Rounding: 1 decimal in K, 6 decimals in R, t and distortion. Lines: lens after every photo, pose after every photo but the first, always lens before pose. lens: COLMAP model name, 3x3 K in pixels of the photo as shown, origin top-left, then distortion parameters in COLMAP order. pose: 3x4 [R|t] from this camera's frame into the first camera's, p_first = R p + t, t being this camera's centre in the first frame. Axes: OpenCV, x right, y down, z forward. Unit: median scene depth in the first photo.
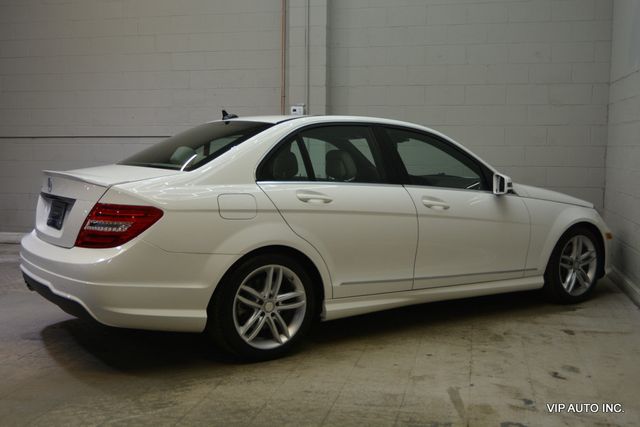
lens RADIAL K [[703.2, 0, 320.0], [0, 703.2, 213.5], [0, 0, 1]] dist [-0.008790, 0.011430]
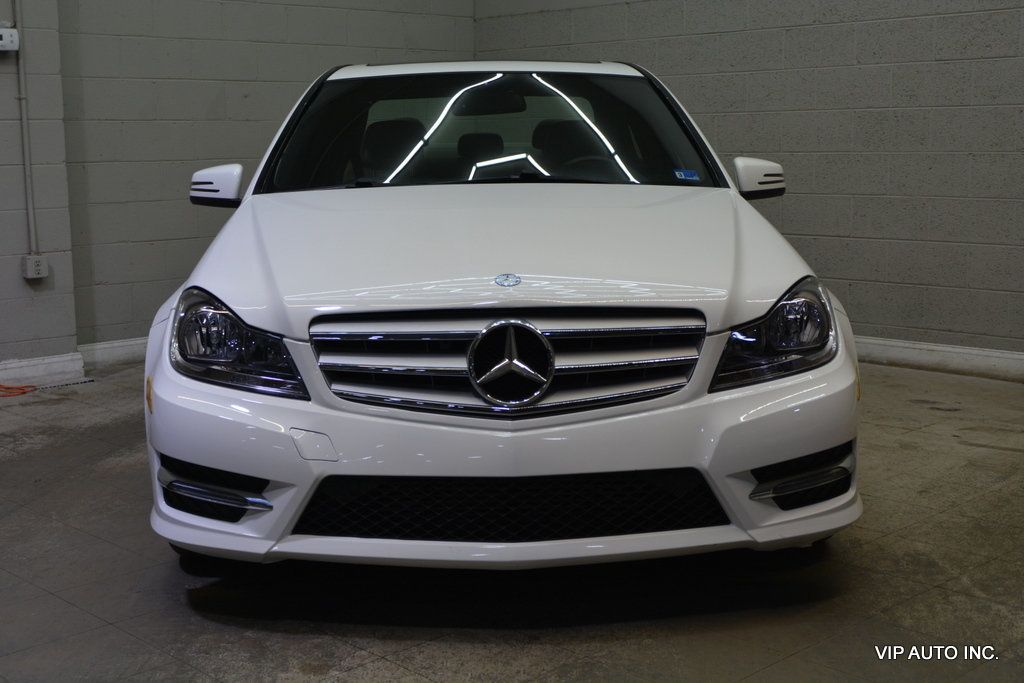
lens RADIAL K [[1338.5, 0, 512.0], [0, 1338.5, 341.5], [0, 0, 1]] dist [-0.004039, 0.003724]
pose [[0.540011, -0.139676, 0.829987, -1.096133], [0.097556, 0.989874, 0.103111, -0.036592], [-0.835985, 0.025289, 0.548170, 0.599273]]
